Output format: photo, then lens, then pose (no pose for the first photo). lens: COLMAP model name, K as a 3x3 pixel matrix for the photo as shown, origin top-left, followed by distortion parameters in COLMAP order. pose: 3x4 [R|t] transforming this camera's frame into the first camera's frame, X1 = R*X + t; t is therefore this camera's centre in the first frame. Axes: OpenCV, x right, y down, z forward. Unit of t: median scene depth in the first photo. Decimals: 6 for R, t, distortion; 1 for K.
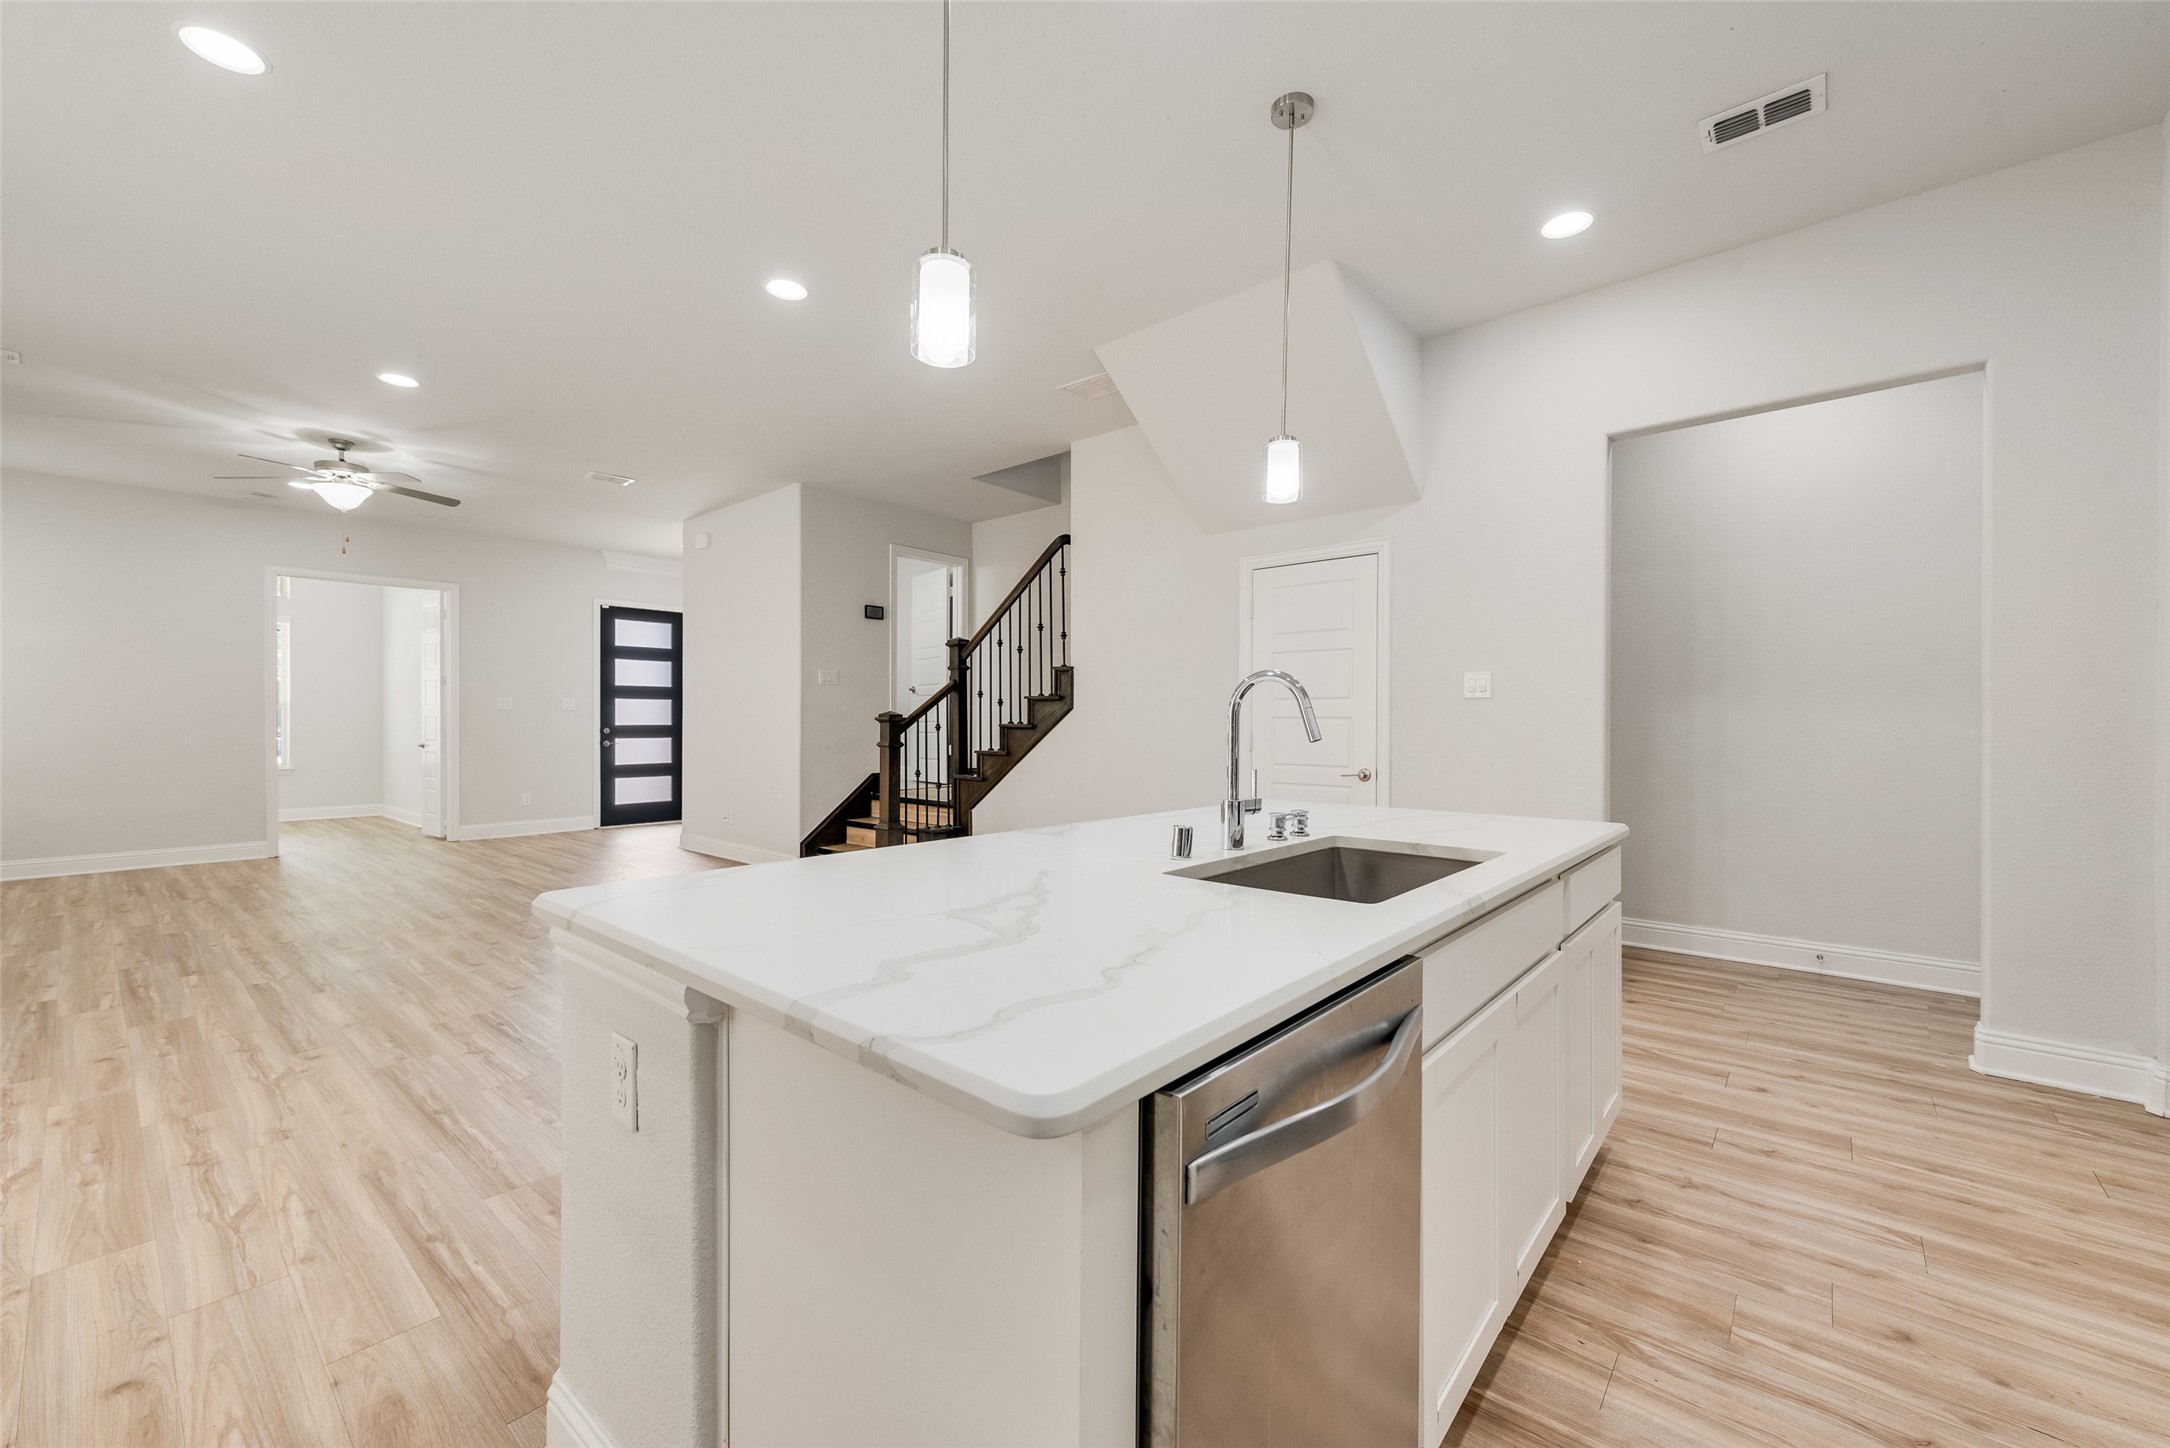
lens RADIAL K [[849.4, 0, 1082.0], [0, 849.4, 729.4], [0, 0, 1]] dist [0.018321, -0.005375]
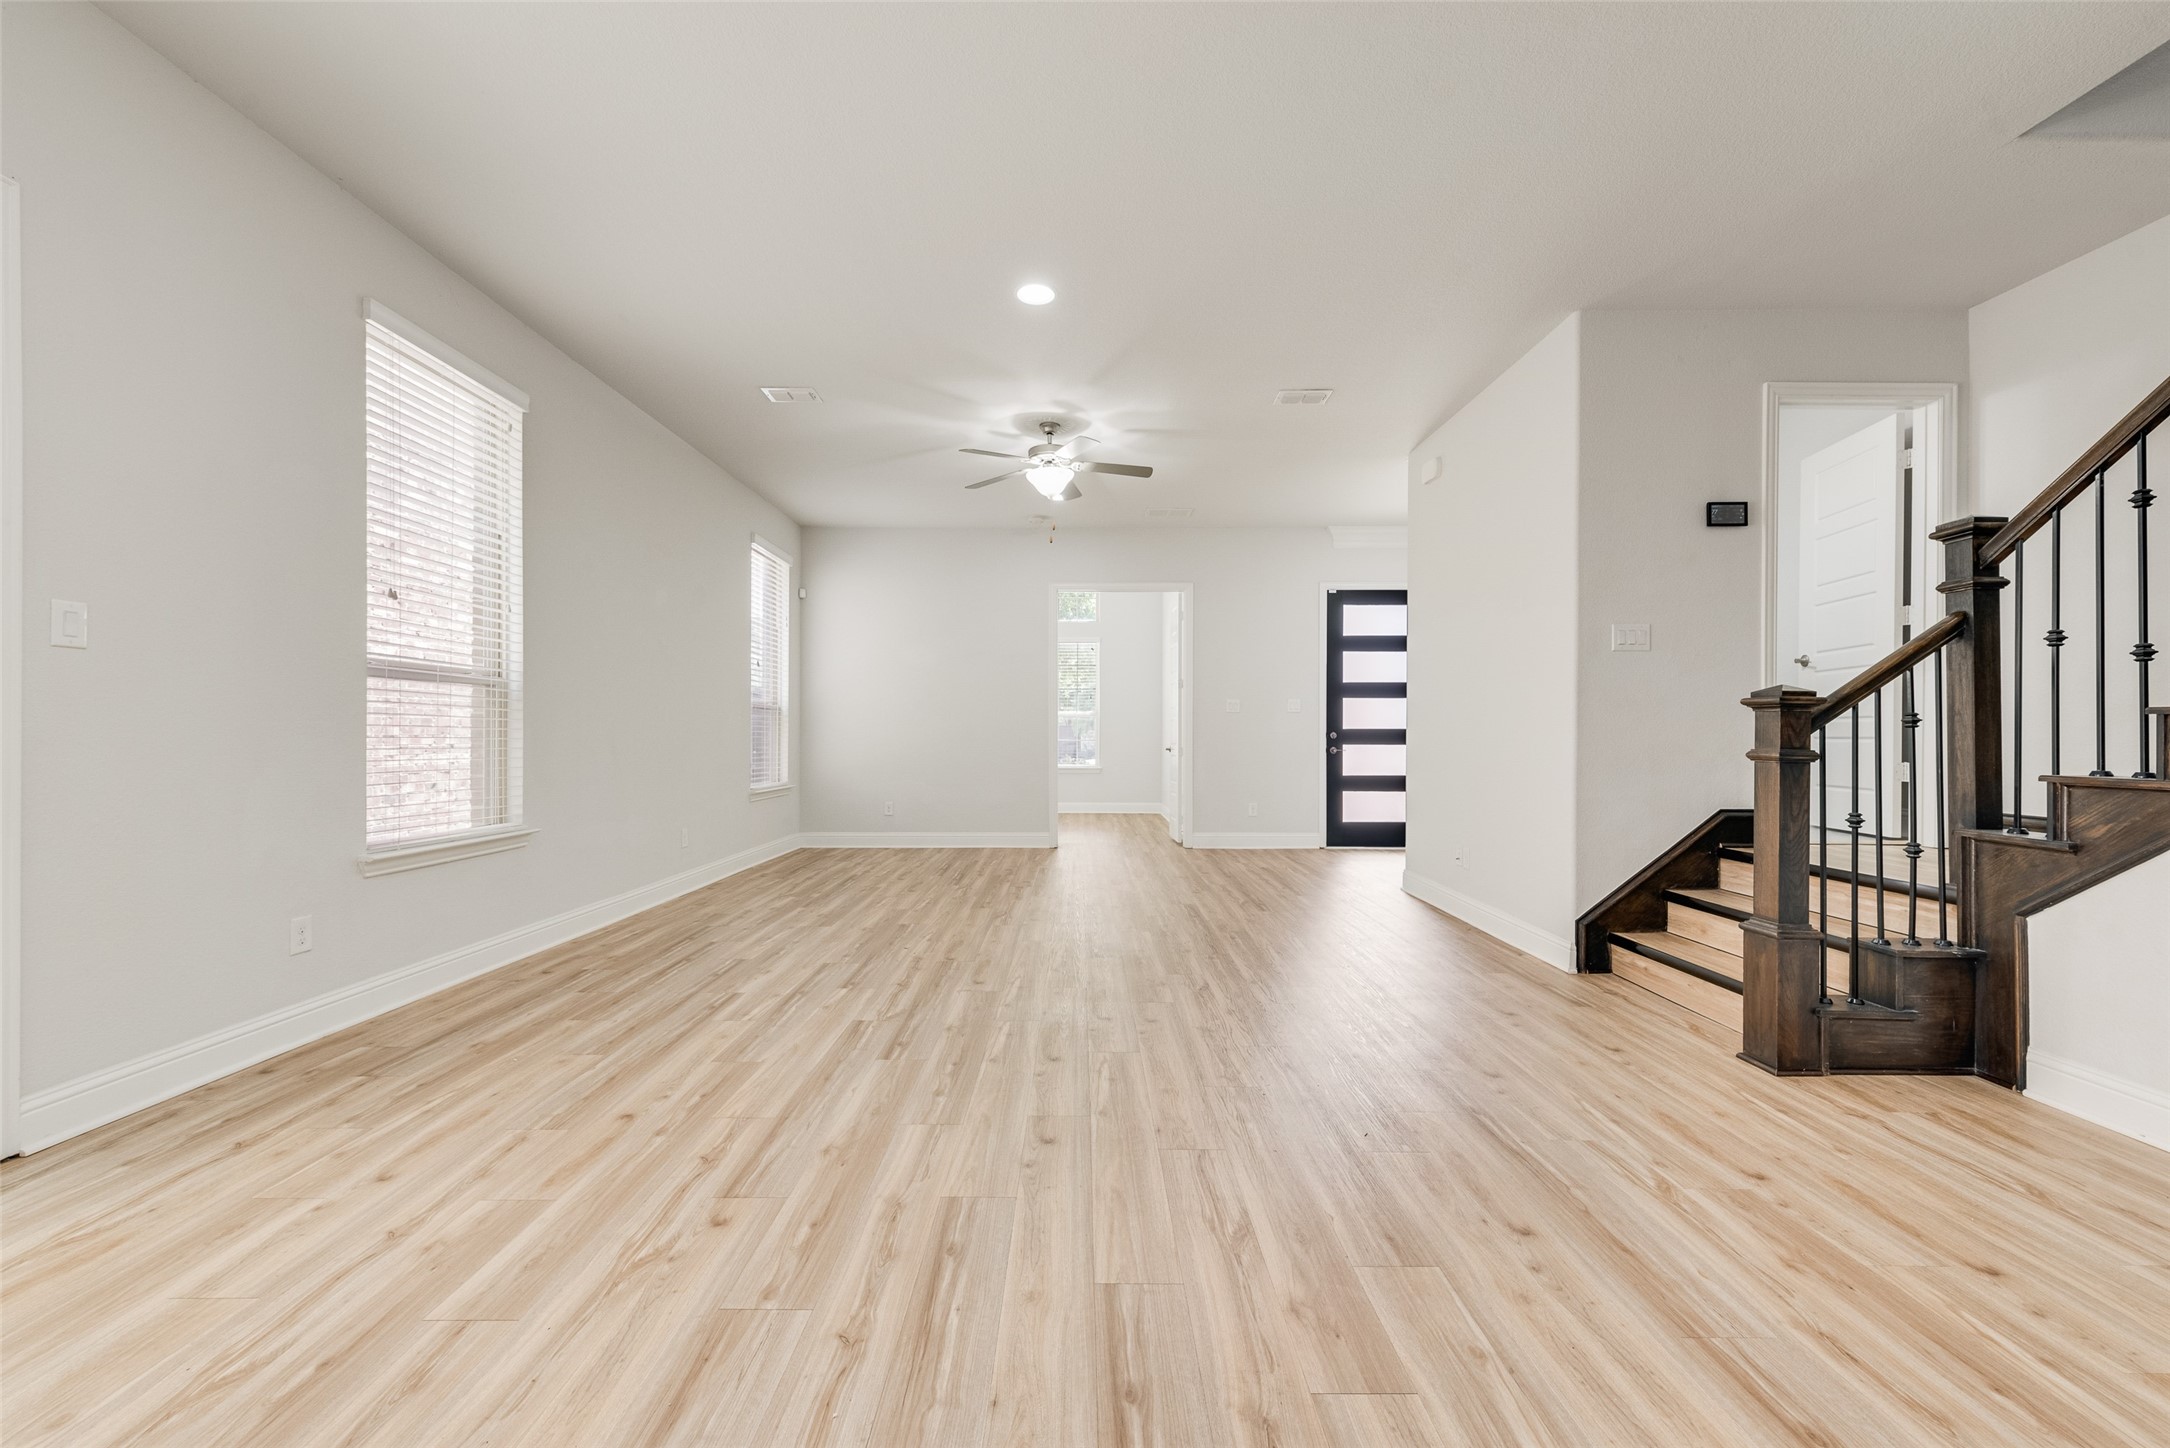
lens RADIAL K [[849.4, 0, 1082.0], [0, 849.4, 729.4], [0, 0, 1]] dist [0.018321, -0.005375]
pose [[0.656445, -0.003241, -0.754367, -0.116346], [-0.008465, 0.999896, -0.011662, 0.011658], [0.754326, 0.014041, 0.656350, 0.376123]]
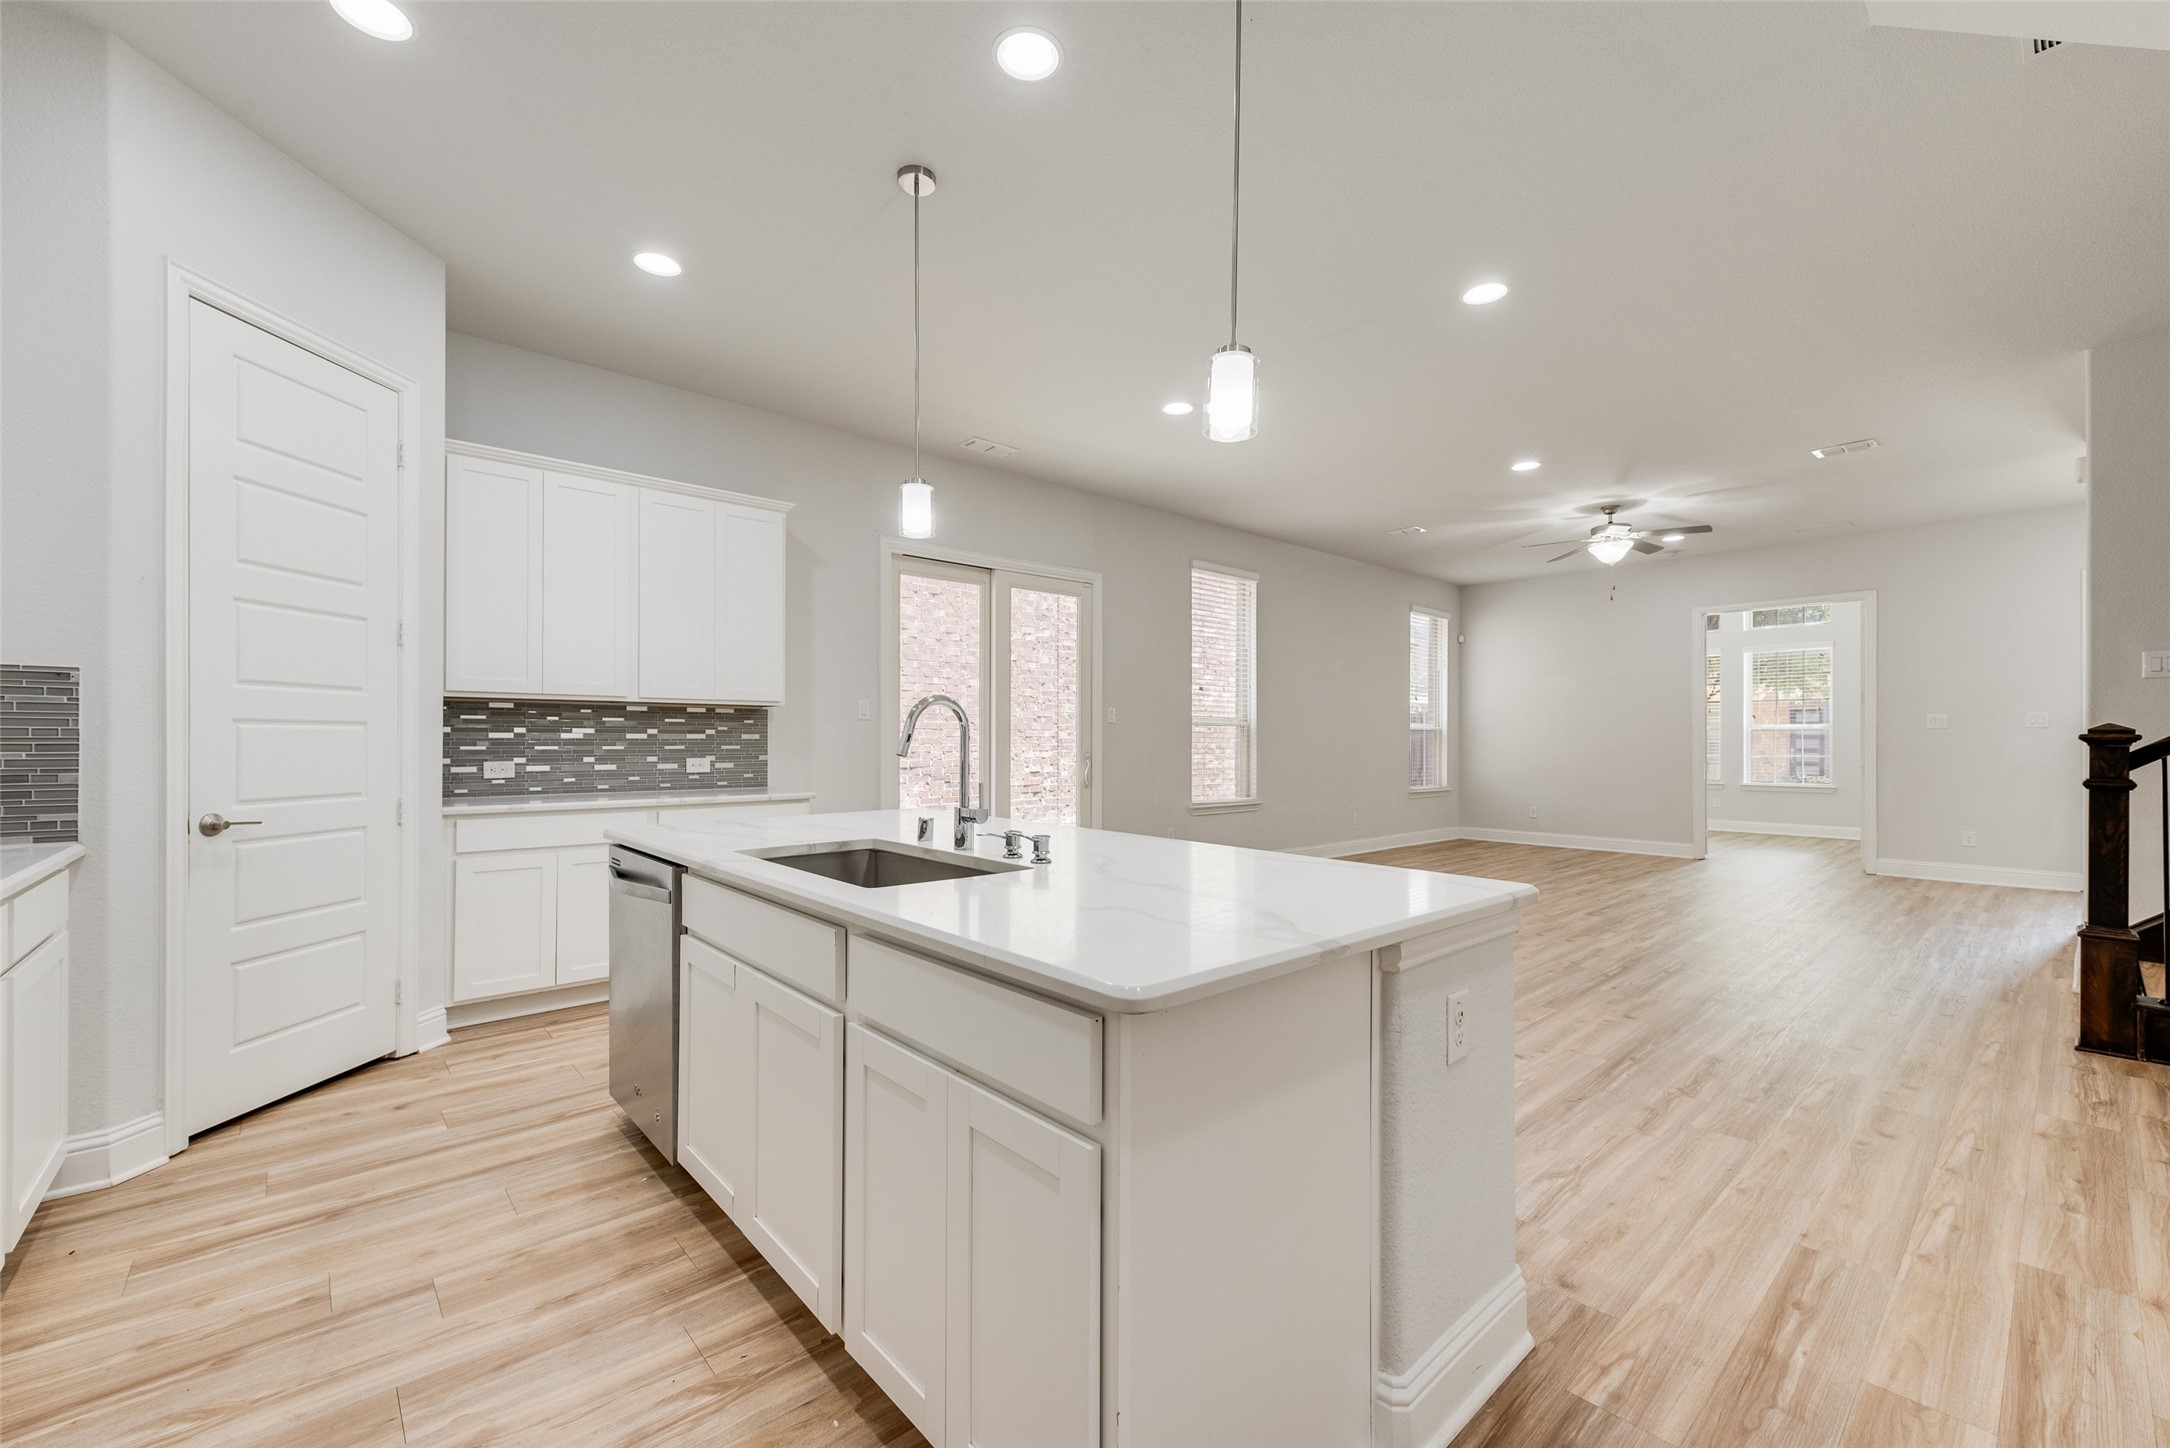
lens RADIAL K [[887.8, 0, 1085.0], [0, 887.8, 724.0], [0, 0, 1]] dist [0.010180, 0.000006]
pose [[-0.128234, -0.019181, -0.991558, 0.413869], [-0.011236, 0.999777, -0.017887, -0.002745], [0.991680, 0.008847, -0.128421, 0.399216]]
